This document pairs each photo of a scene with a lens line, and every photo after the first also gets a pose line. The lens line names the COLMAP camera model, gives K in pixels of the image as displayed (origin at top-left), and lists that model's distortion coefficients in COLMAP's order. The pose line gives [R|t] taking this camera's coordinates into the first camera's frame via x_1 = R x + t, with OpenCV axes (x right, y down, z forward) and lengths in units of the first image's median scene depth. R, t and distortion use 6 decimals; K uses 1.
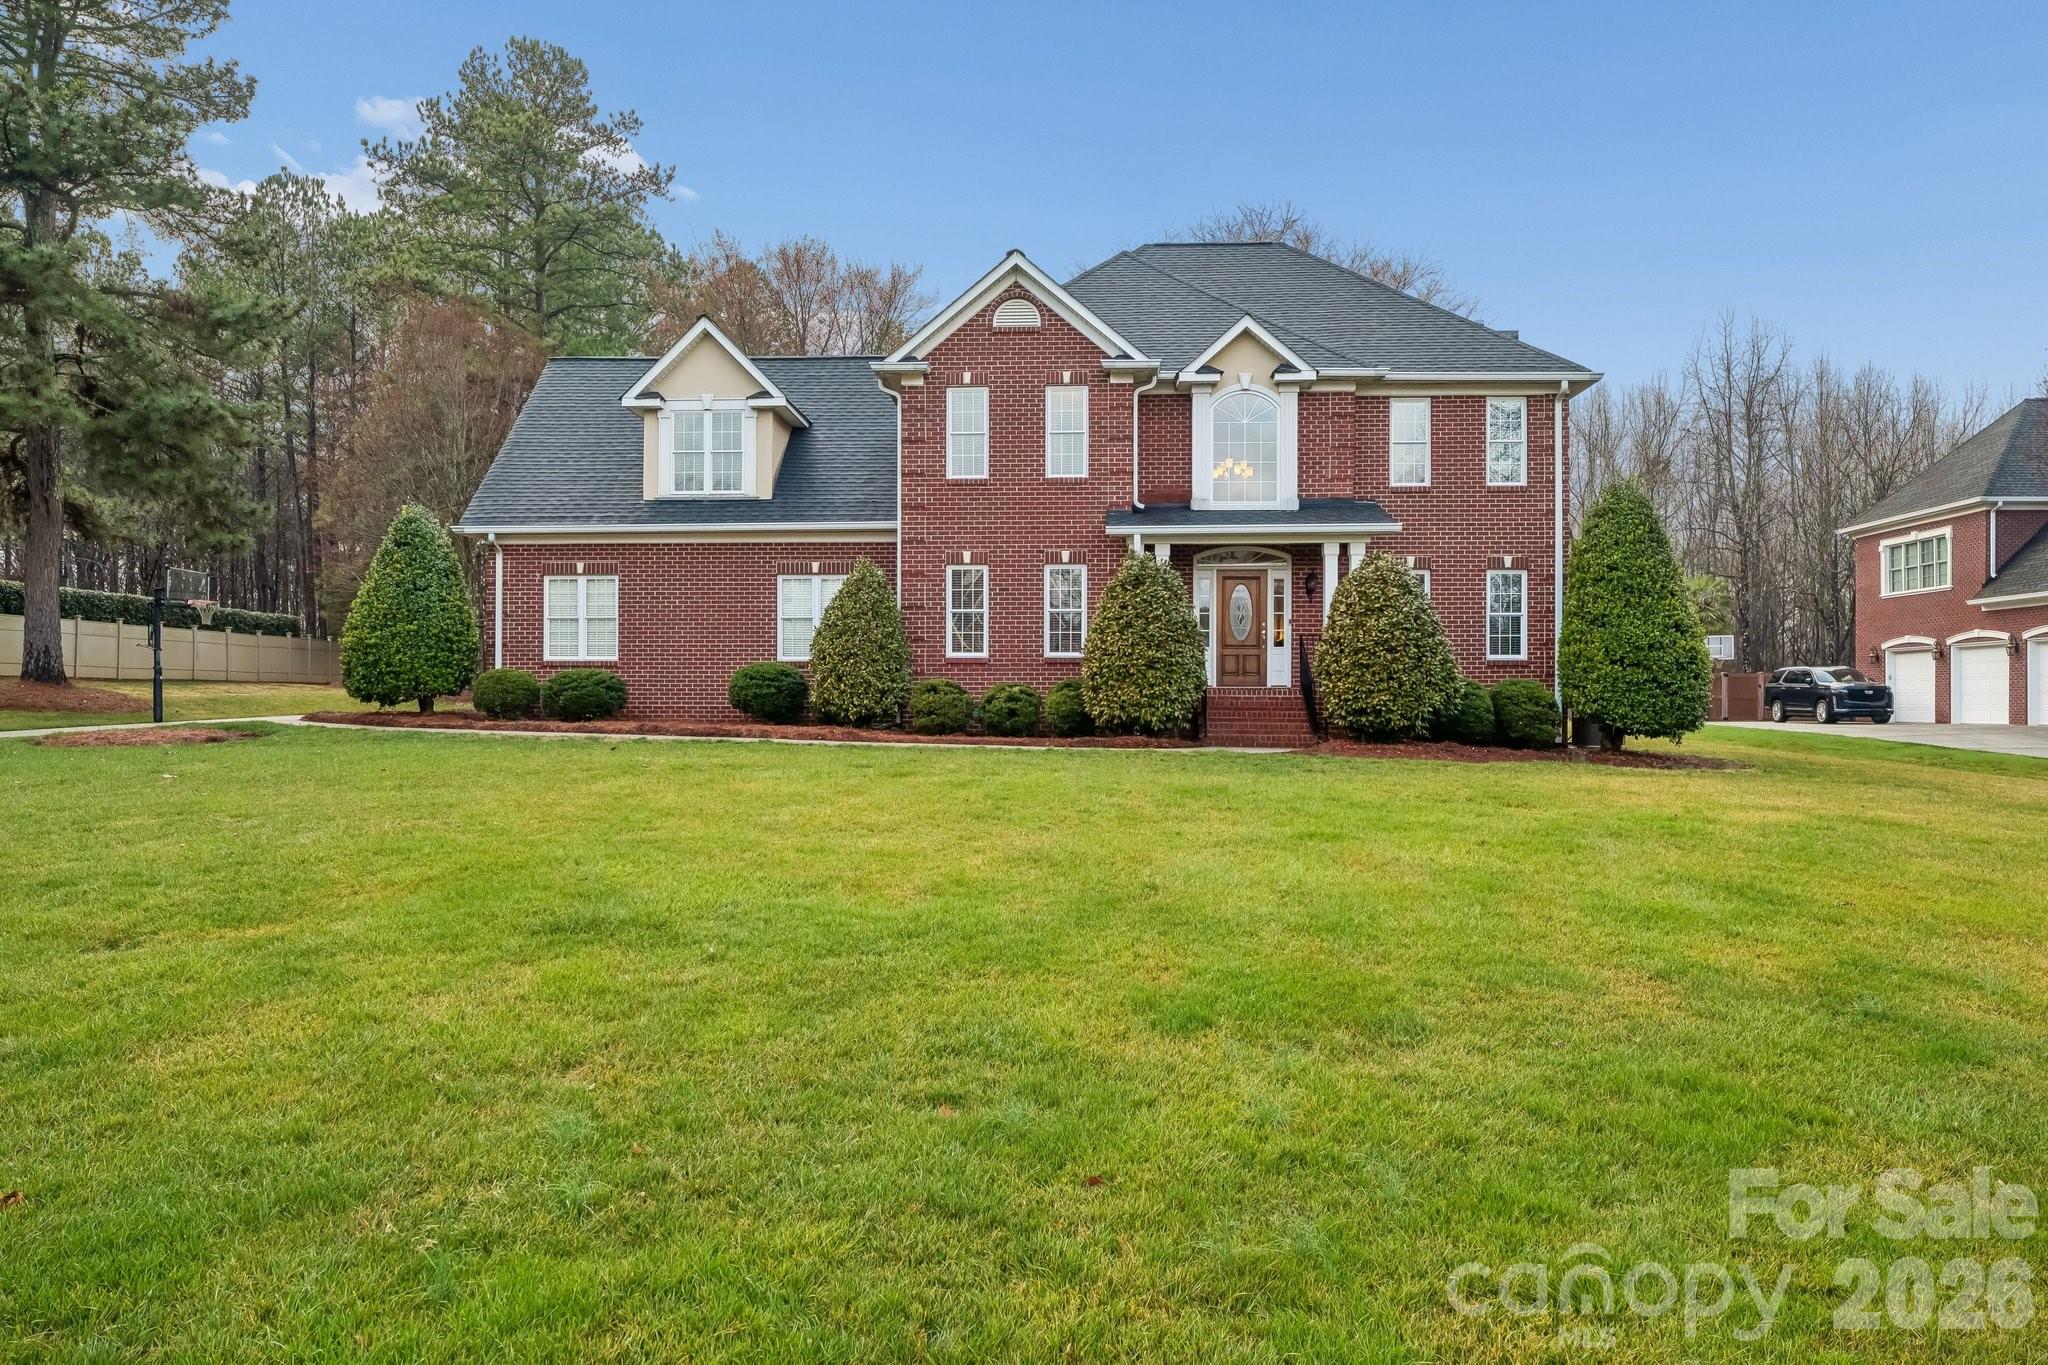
lens RADIAL K [[1353.7, 0, 1011.2], [0, 1353.7, 680.9], [0, 0, 1]] dist [0.093465, 0.000679]
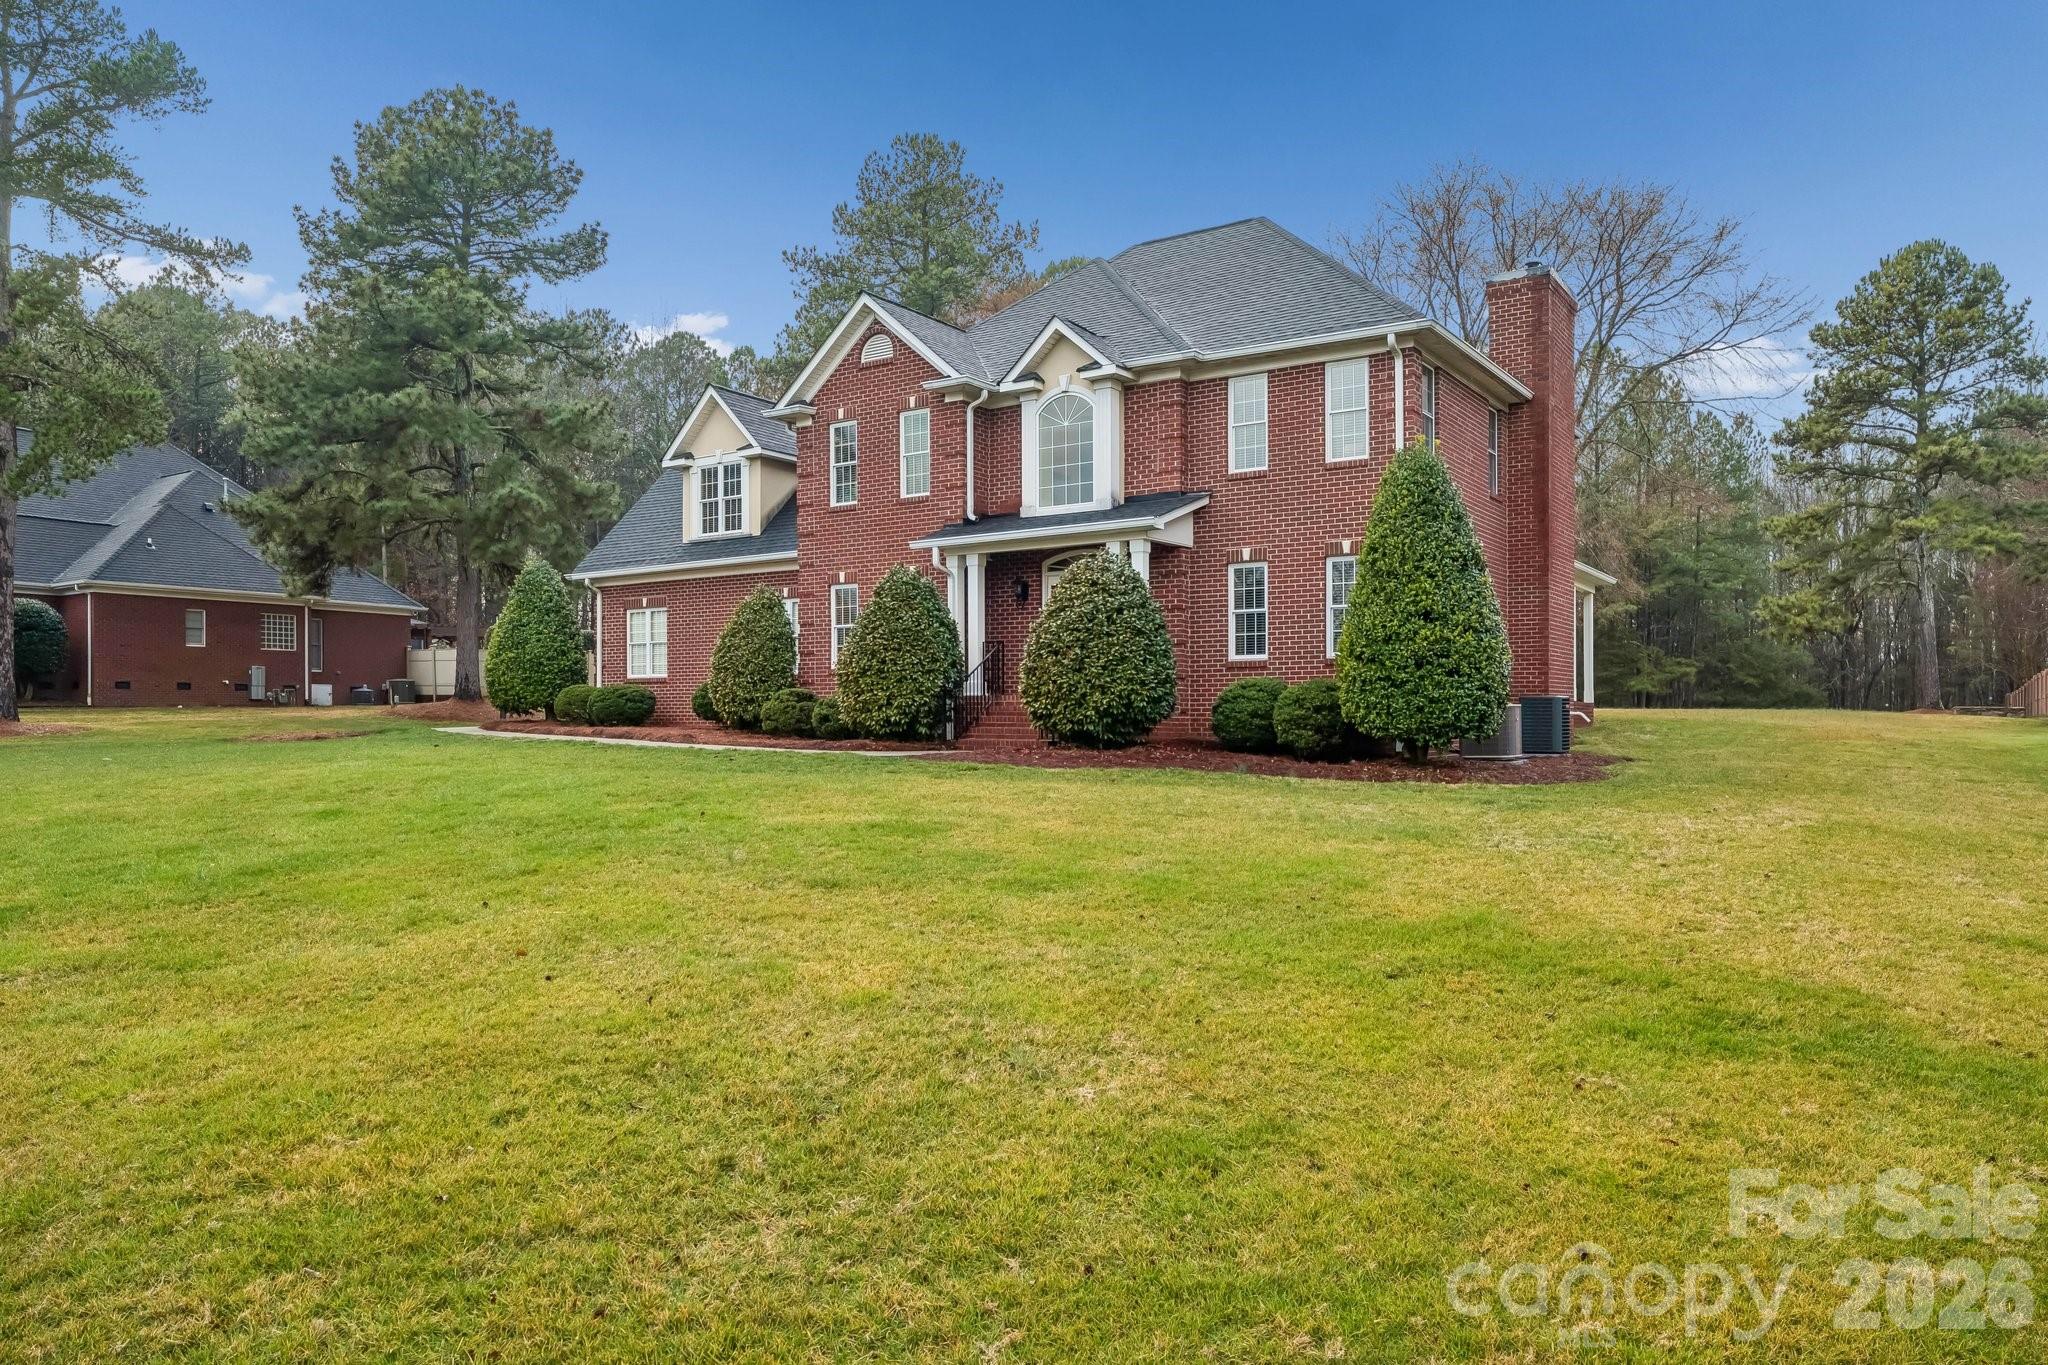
lens RADIAL K [[1353.7, 0, 1013.4], [0, 1353.7, 691.9], [0, 0, 1]] dist [0.093465, 0.000679]
pose [[0.853674, -0.015566, -0.520574, 0.643394], [0.021196, 0.999763, 0.004865, -0.000951], [0.520376, -0.015187, 0.853802, 0.131401]]
